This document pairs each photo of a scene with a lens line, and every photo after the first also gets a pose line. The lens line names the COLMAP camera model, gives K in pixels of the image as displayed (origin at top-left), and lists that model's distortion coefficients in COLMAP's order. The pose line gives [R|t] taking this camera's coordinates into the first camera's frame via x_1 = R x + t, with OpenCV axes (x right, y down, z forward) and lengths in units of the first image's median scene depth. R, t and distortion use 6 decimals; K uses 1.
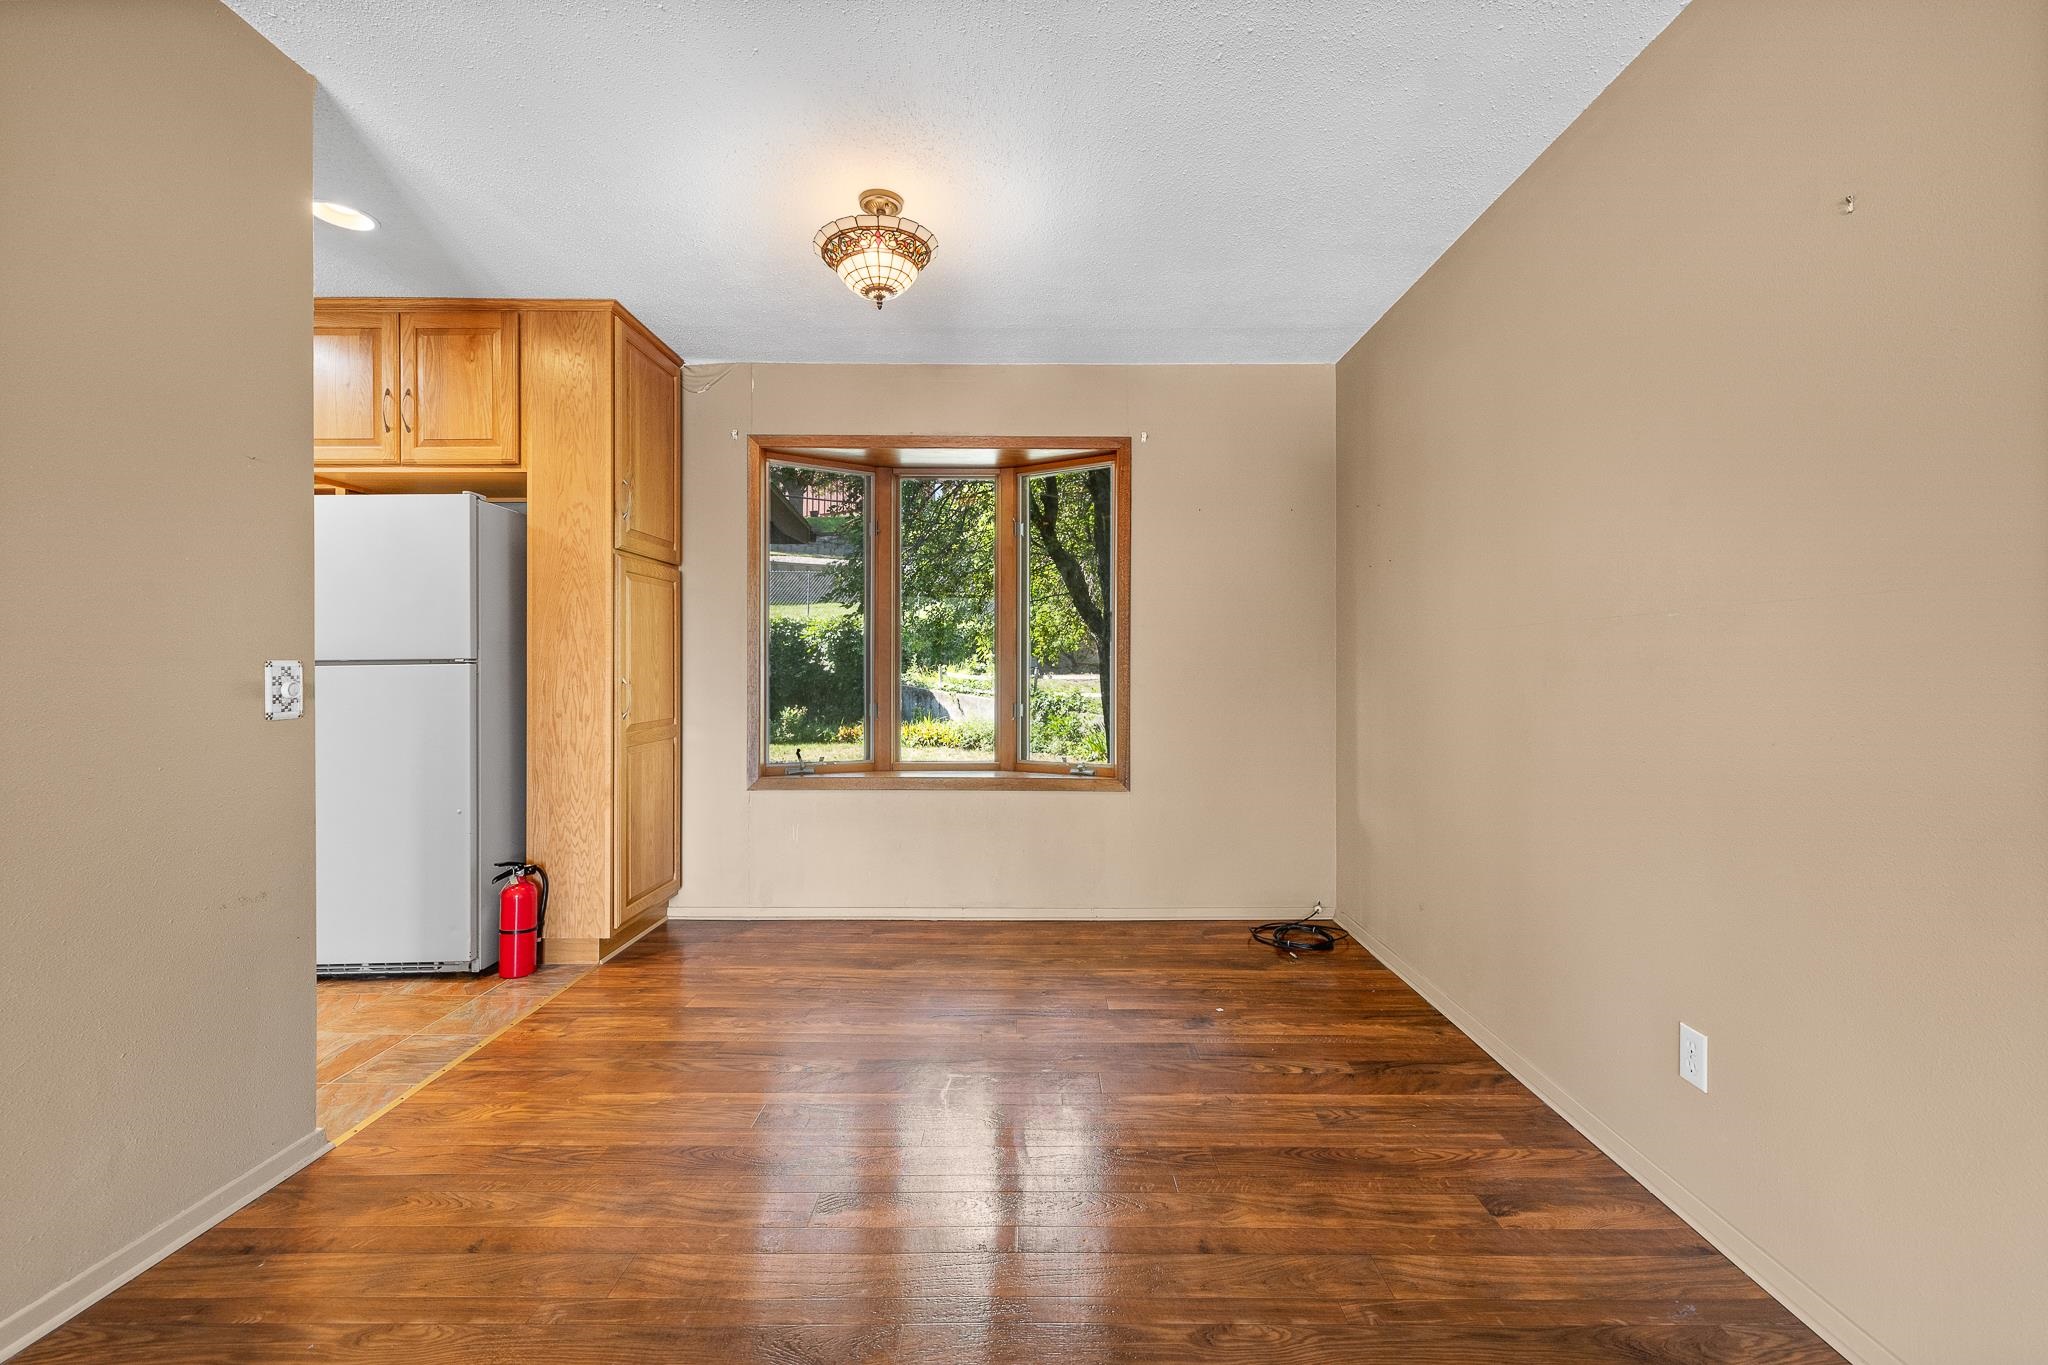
lens RADIAL K [[860.3, 0, 1036.0], [0, 860.3, 664.5], [0, 0, 1]] dist [0.000776, -0.000094]
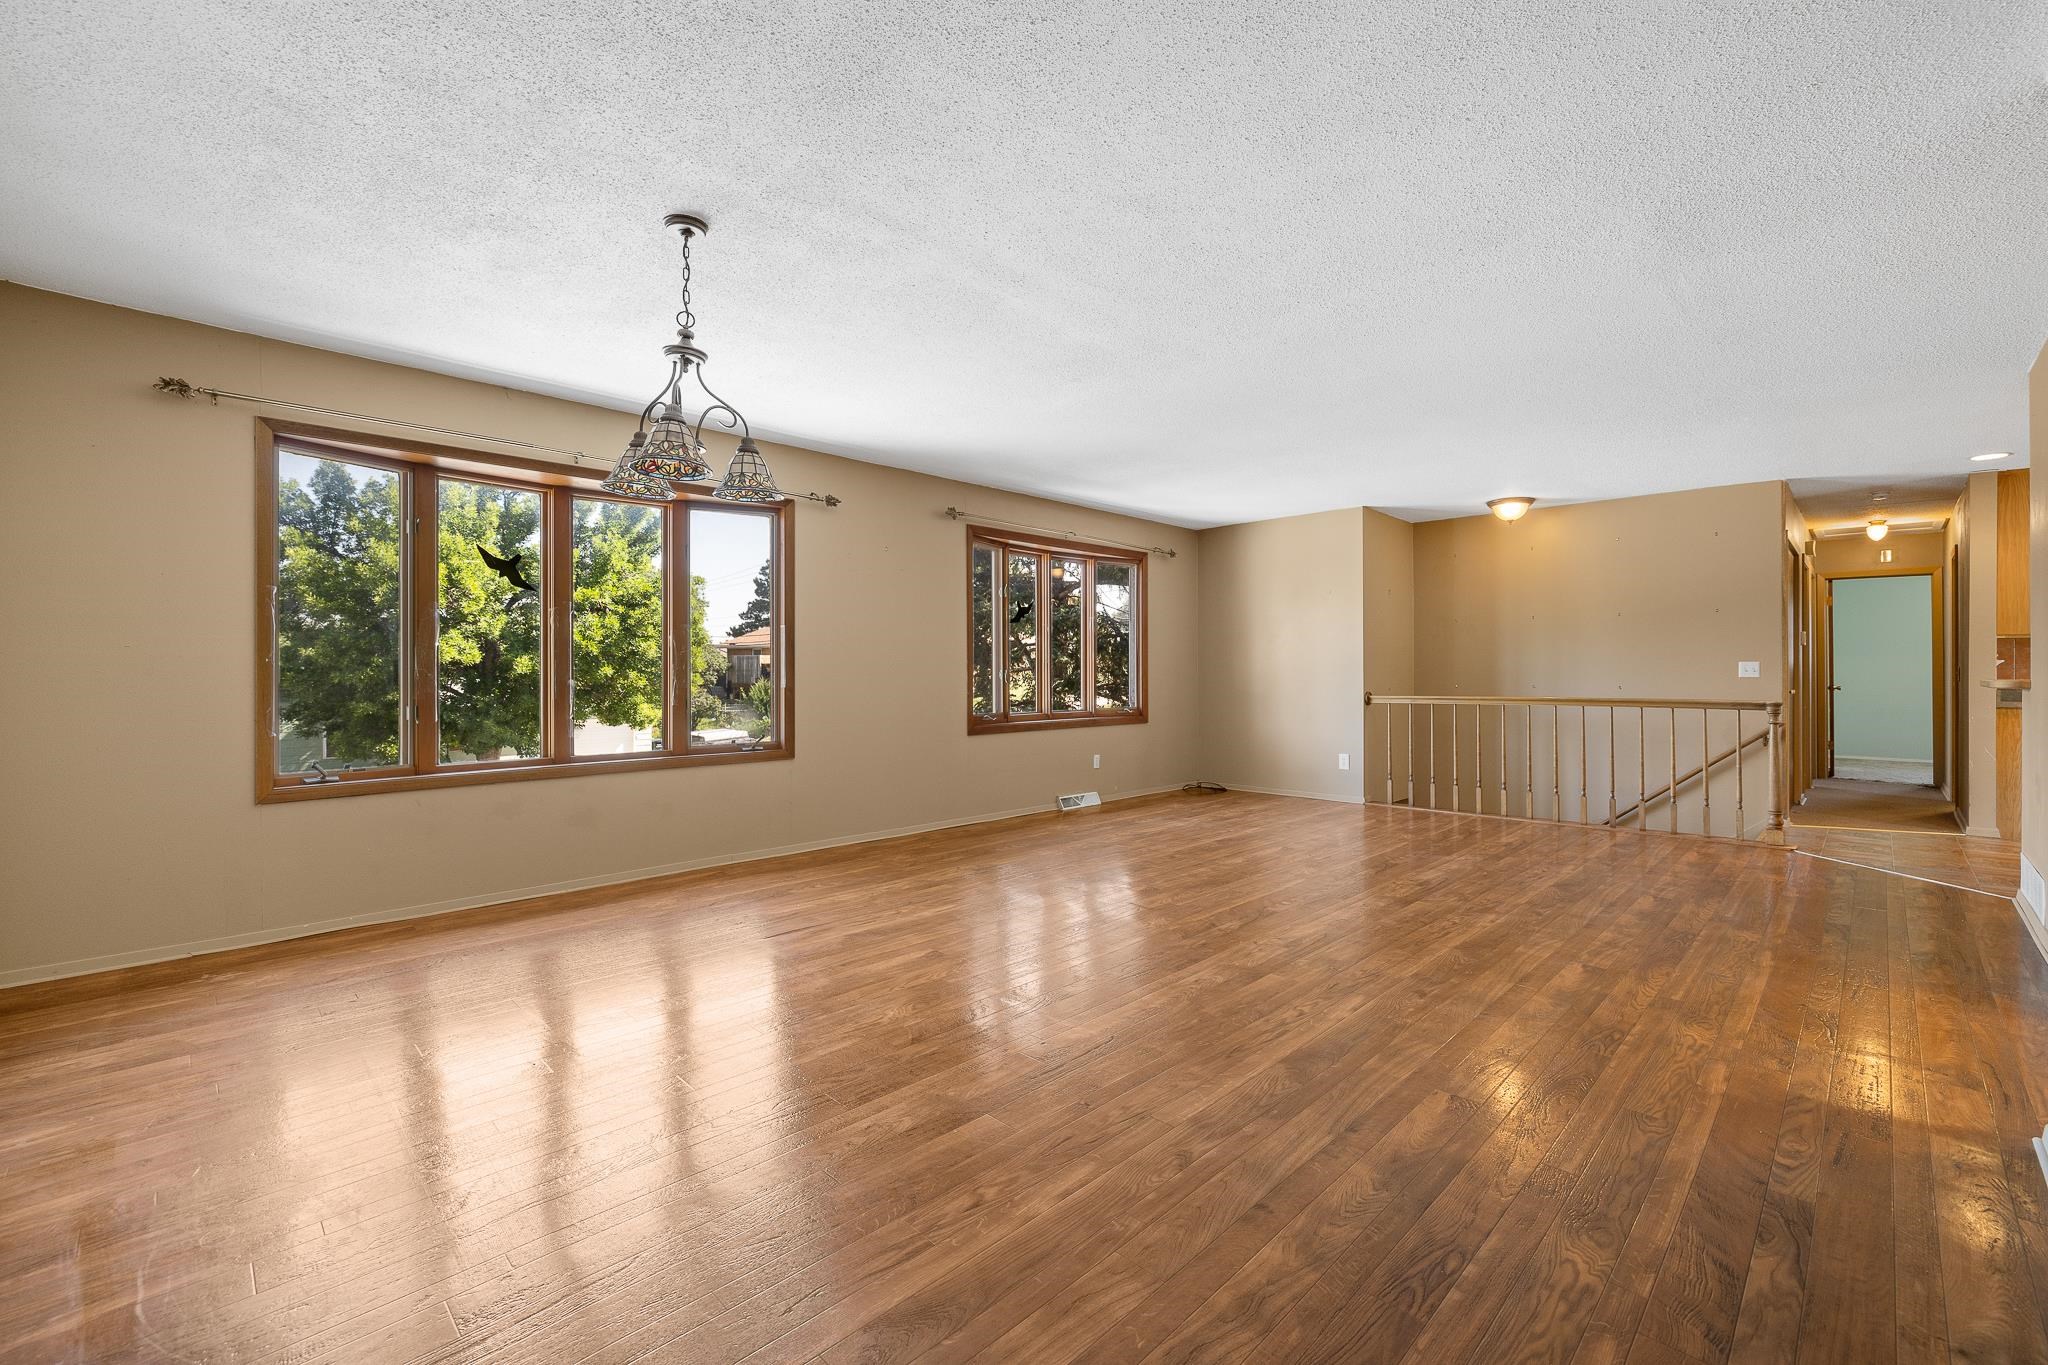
lens RADIAL K [[841.1, 0, 1028.6], [0, 841.1, 735.4], [0, 0, 1]] dist [-0.002307, -0.000285]
pose [[-0.706275, 0.050337, -0.706146, 0.516484], [0.001964, 0.997604, 0.069150, 0.012320], [0.707935, 0.047452, -0.704682, 1.392707]]
